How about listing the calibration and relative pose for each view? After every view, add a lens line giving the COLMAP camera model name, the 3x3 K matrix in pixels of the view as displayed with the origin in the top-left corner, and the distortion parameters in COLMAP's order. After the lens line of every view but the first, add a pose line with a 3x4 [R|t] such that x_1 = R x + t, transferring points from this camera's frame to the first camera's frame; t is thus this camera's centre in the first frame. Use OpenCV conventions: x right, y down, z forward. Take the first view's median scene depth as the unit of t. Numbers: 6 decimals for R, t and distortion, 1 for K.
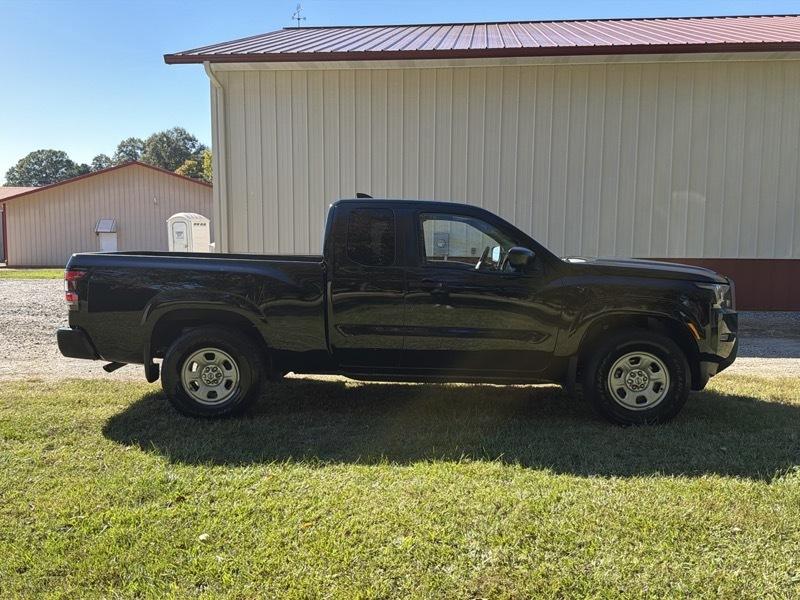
lens RADIAL K [[704.0, 0, 402.6], [0, 704.0, 298.2], [0, 0, 1]] dist [0.123766, -0.207724]
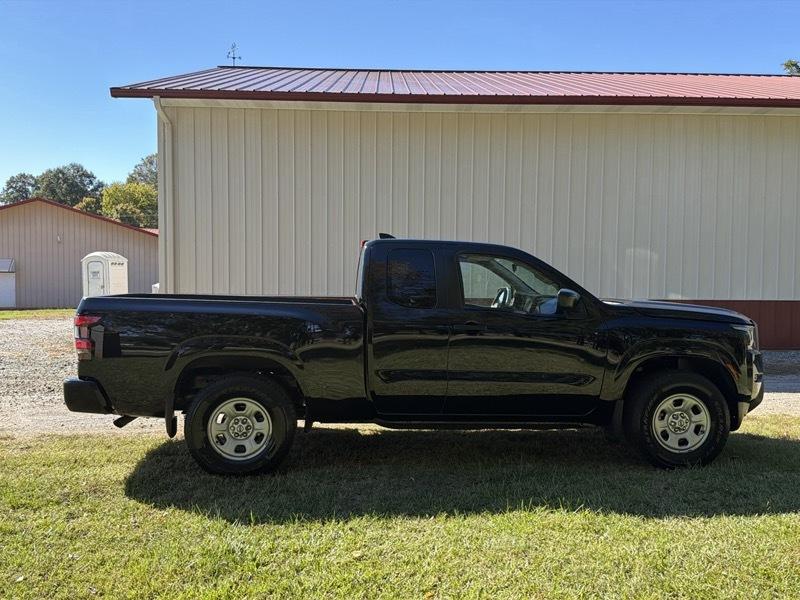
lens RADIAL K [[704.0, 0, 402.6], [0, 704.0, 298.2], [0, 0, 1]] dist [0.123766, -0.207724]
pose [[0.991857, -0.002560, 0.127331, -0.175667], [0.009764, 0.998384, -0.055983, -0.005858], [-0.126982, 0.056771, 0.990279, 0.049301]]
